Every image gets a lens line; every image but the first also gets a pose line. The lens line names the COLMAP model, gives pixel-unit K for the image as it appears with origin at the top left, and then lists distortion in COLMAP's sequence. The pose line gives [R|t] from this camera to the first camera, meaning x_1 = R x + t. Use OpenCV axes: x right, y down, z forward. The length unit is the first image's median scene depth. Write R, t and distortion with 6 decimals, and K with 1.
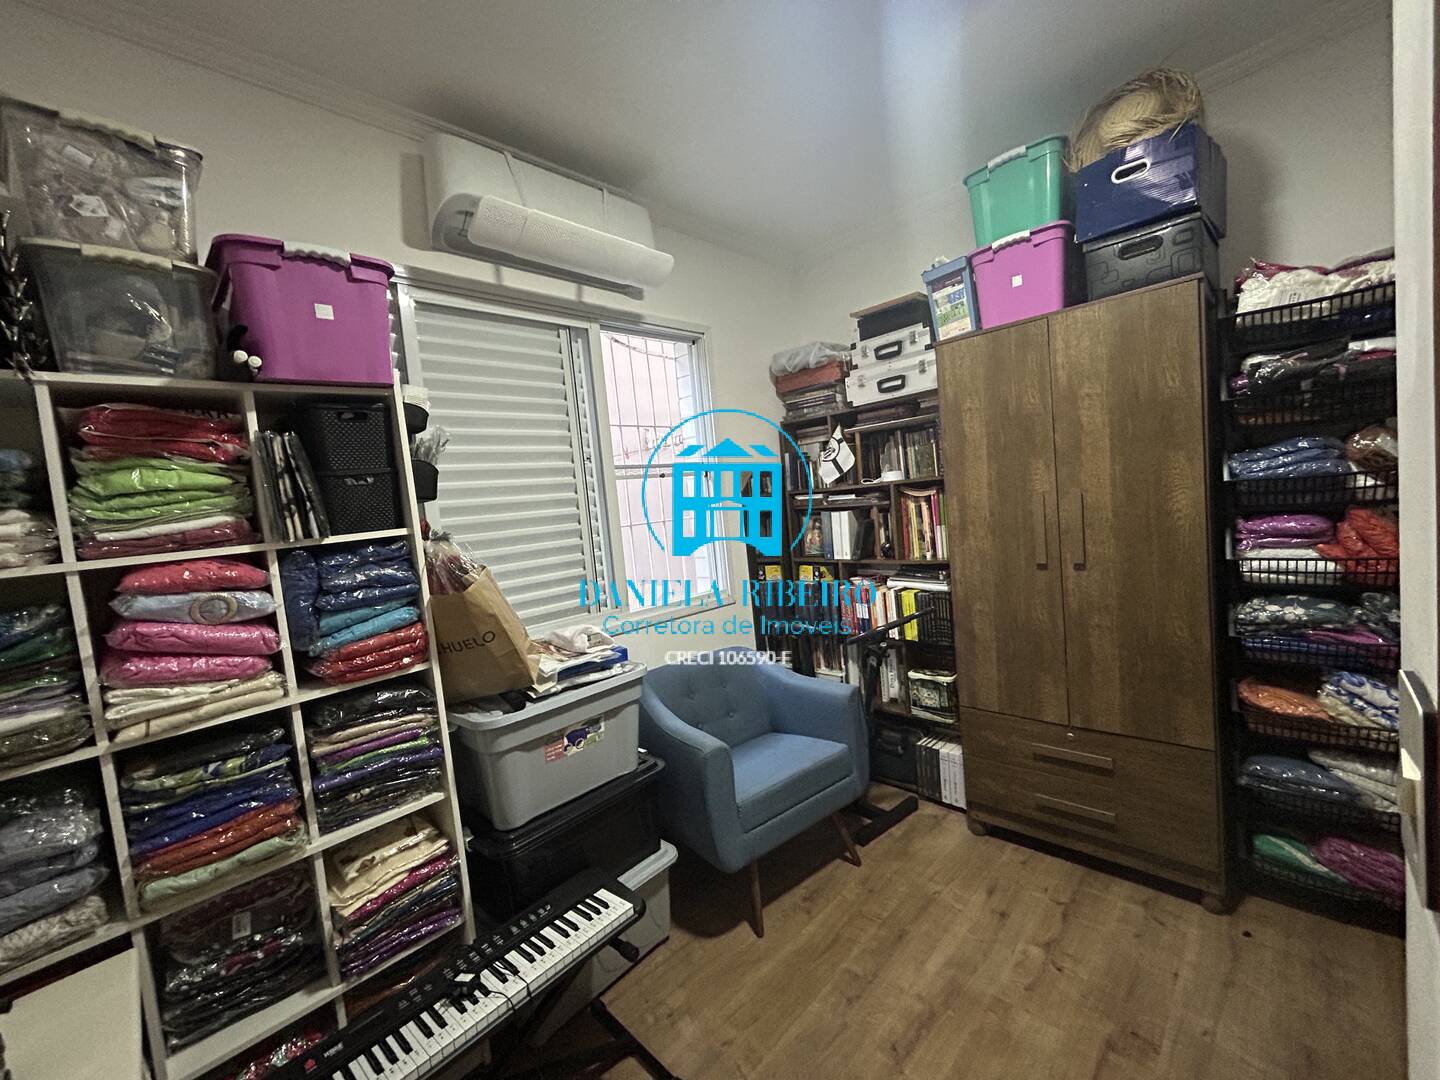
lens RADIAL K [[583.7, 0, 722.6], [0, 583.7, 539.3], [0, 0, 1]] dist [-0.000538, 0.000617]
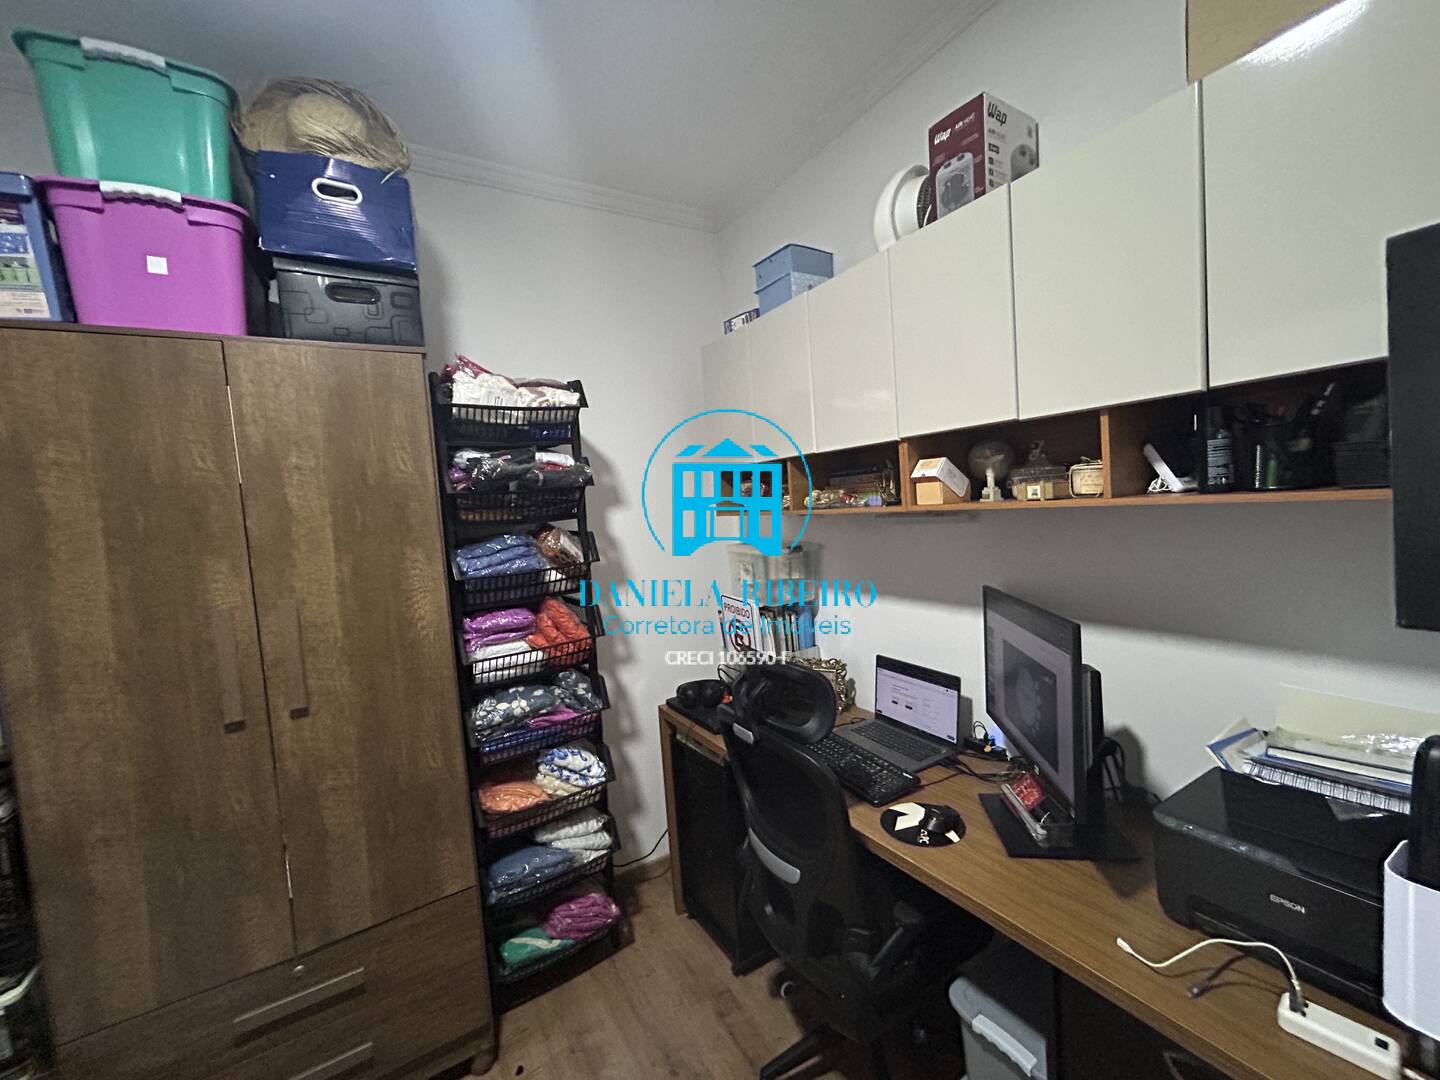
lens RADIAL K [[586.5, 0, 720.0], [0, 586.5, 540.0], [0, 0, 1]] dist [-0.001408, -0.000067]
pose [[0.244154, 0.011471, 0.969669, 0.070161], [0.117416, 0.992224, -0.041302, -0.075652], [-0.962602, 0.123939, 0.240909, 0.371780]]
